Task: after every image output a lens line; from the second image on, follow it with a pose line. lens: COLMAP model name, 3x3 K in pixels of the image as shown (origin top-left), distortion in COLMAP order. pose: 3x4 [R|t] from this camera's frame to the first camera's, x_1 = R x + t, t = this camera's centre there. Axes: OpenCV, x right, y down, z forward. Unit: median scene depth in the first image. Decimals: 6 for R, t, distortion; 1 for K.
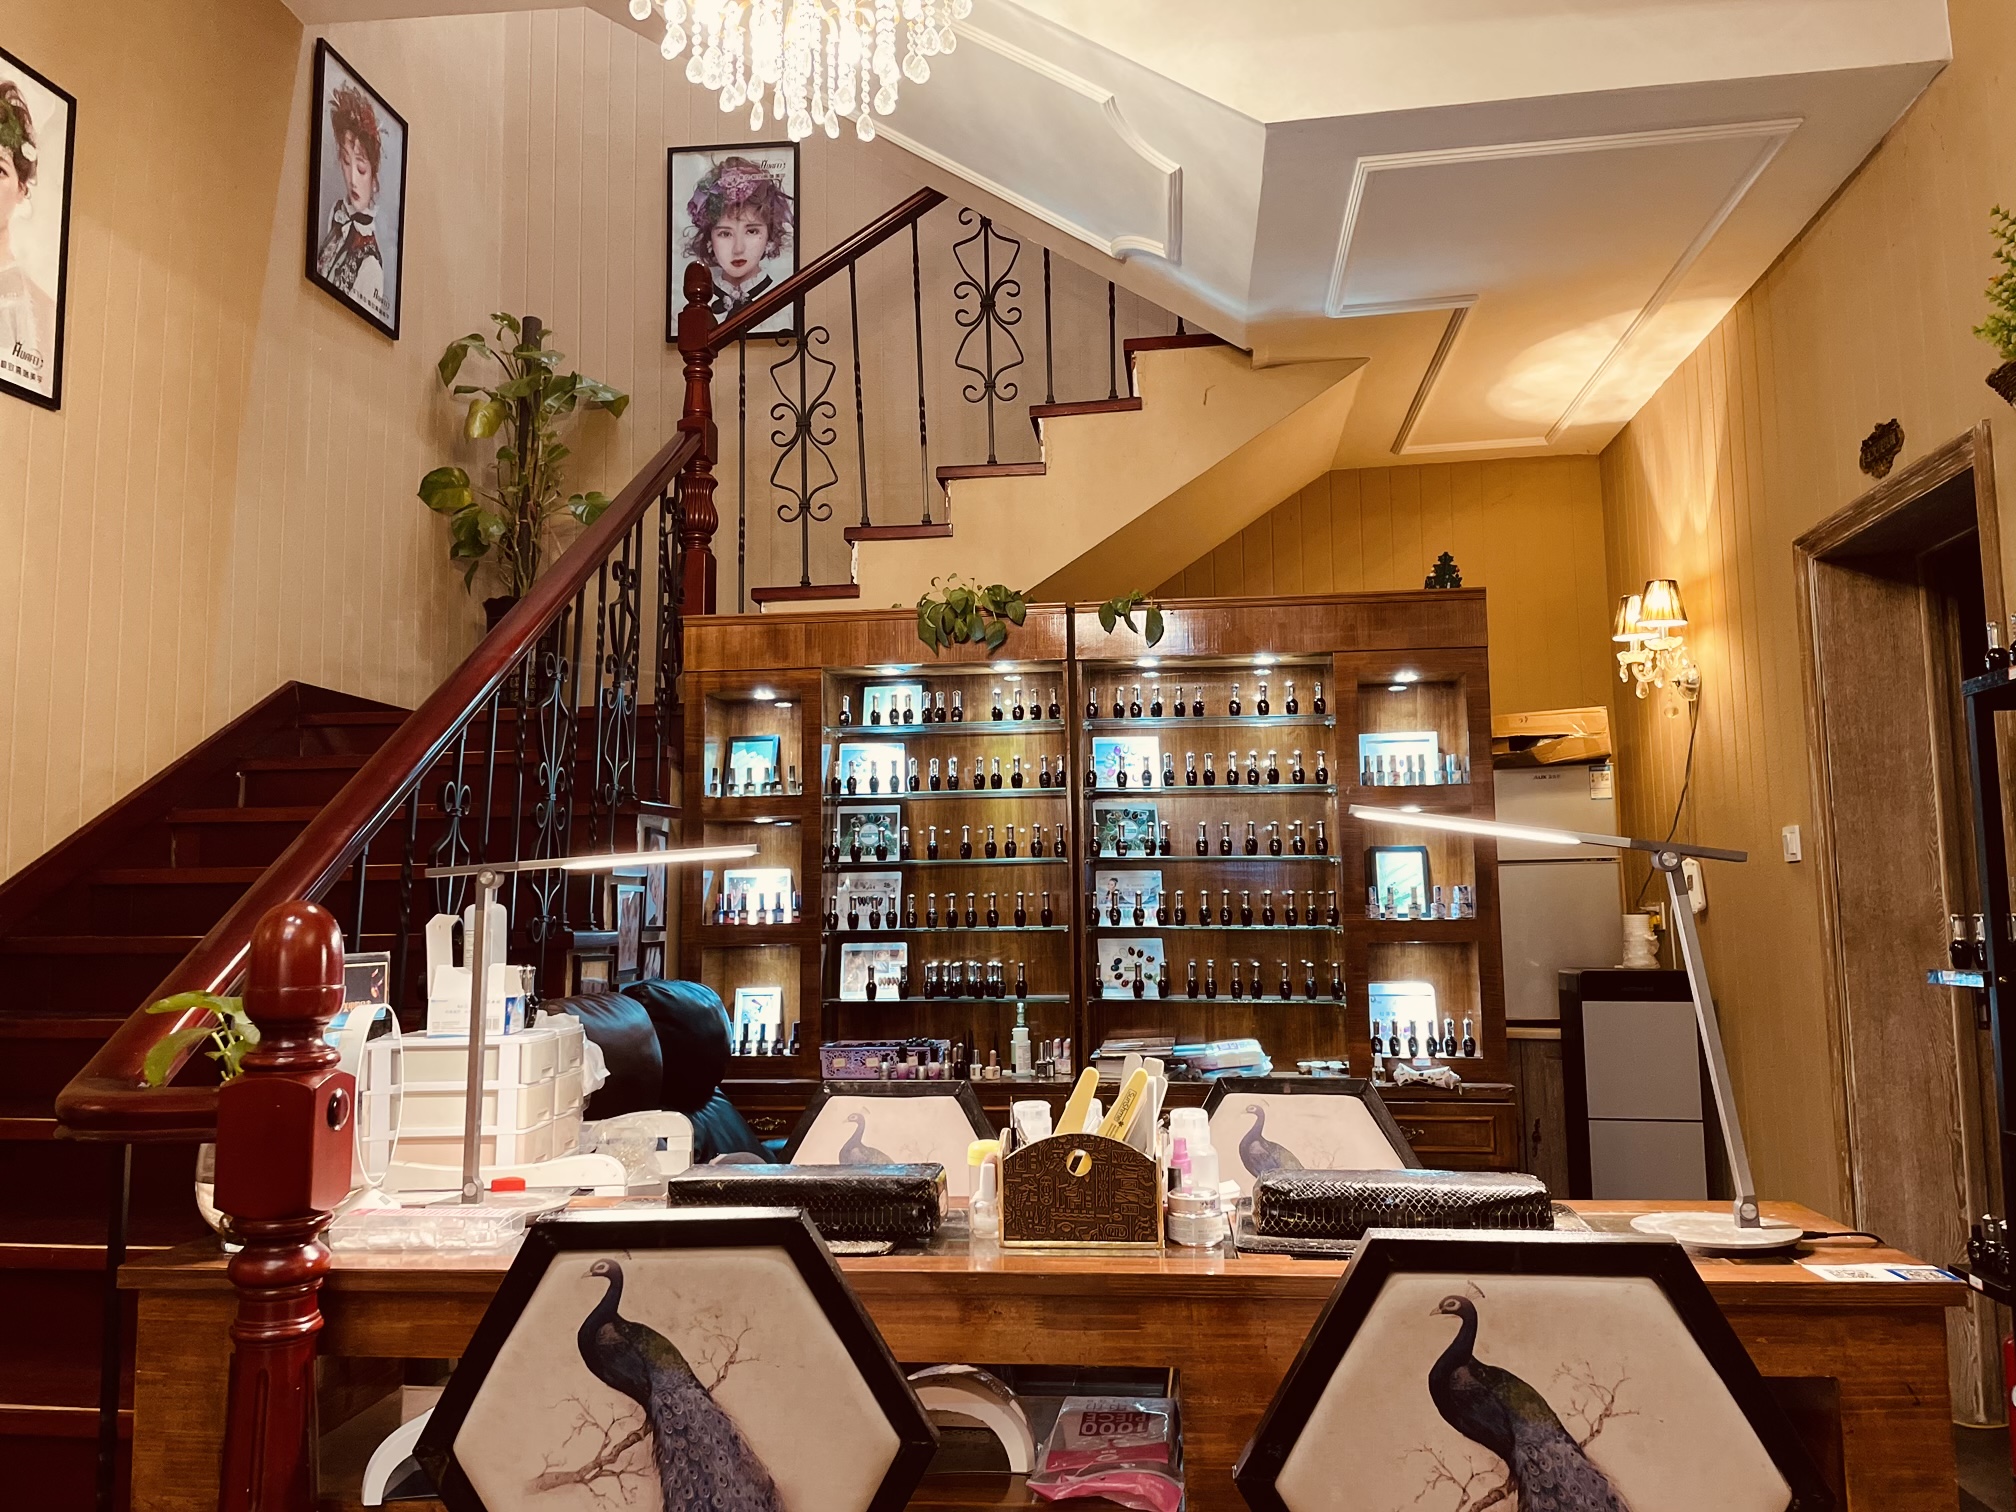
lens RADIAL K [[1532.4, 0, 1008.0], [0, 1532.4, 756.0], [0, 0, 1]] dist [0.133249, -0.147355]
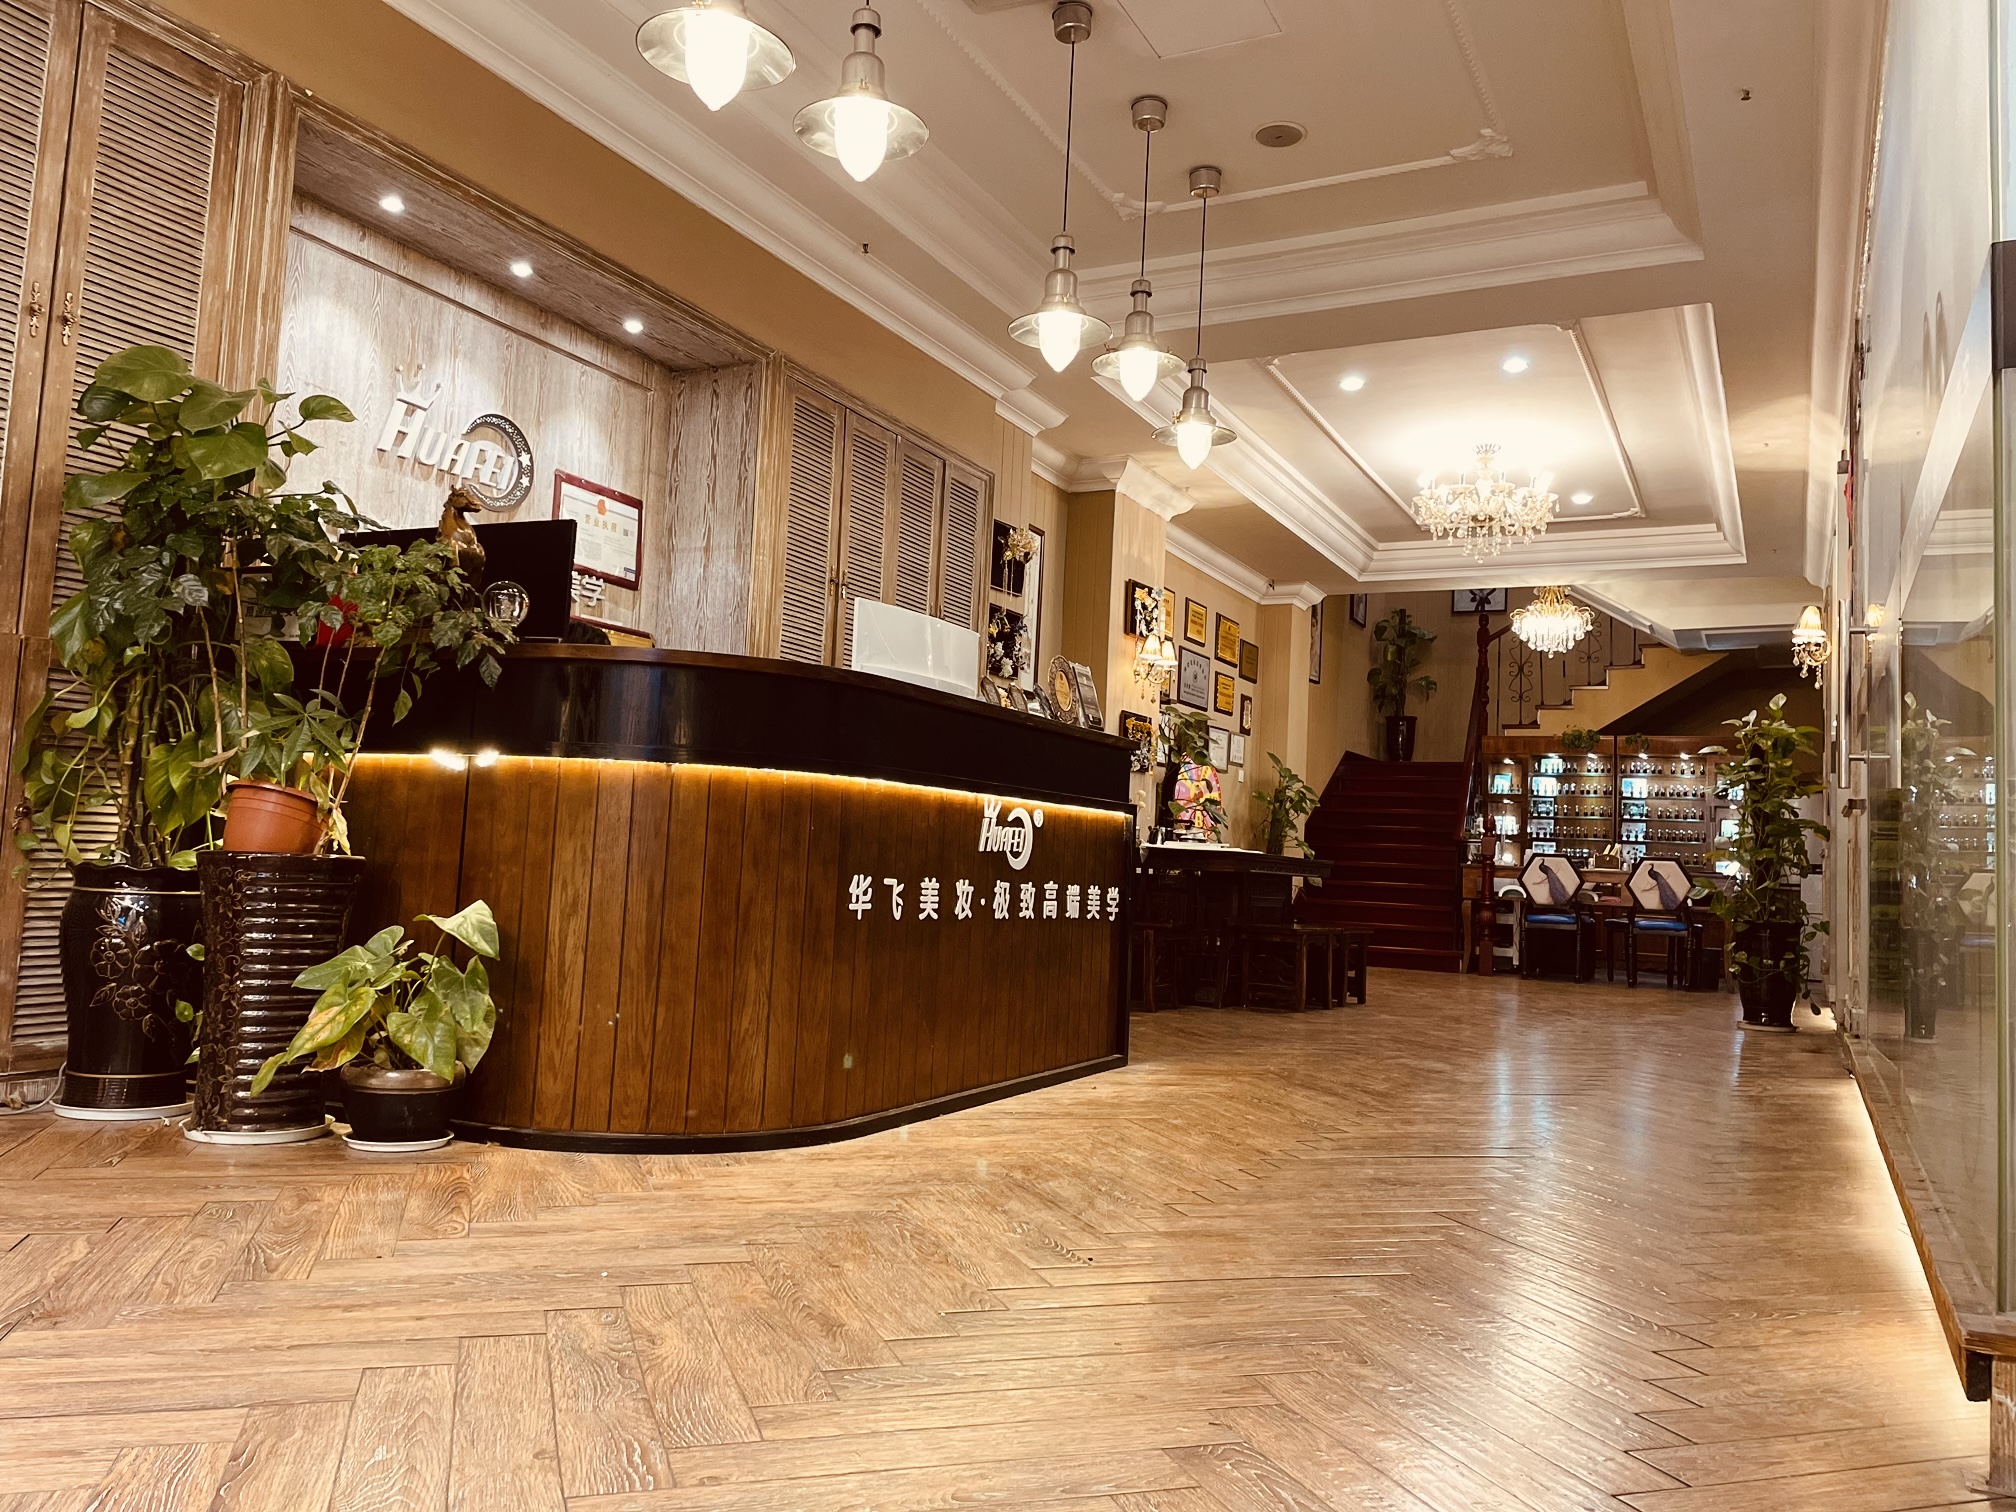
lens RADIAL K [[1532.4, 0, 1008.0], [0, 1532.4, 756.0], [0, 0, 1]] dist [0.133249, -0.147355]
pose [[0.937765, 0.030171, -0.345958, -0.020341], [-0.020230, 0.999273, 0.032308, -0.132680], [0.346681, -0.023298, 0.937694, -2.322152]]
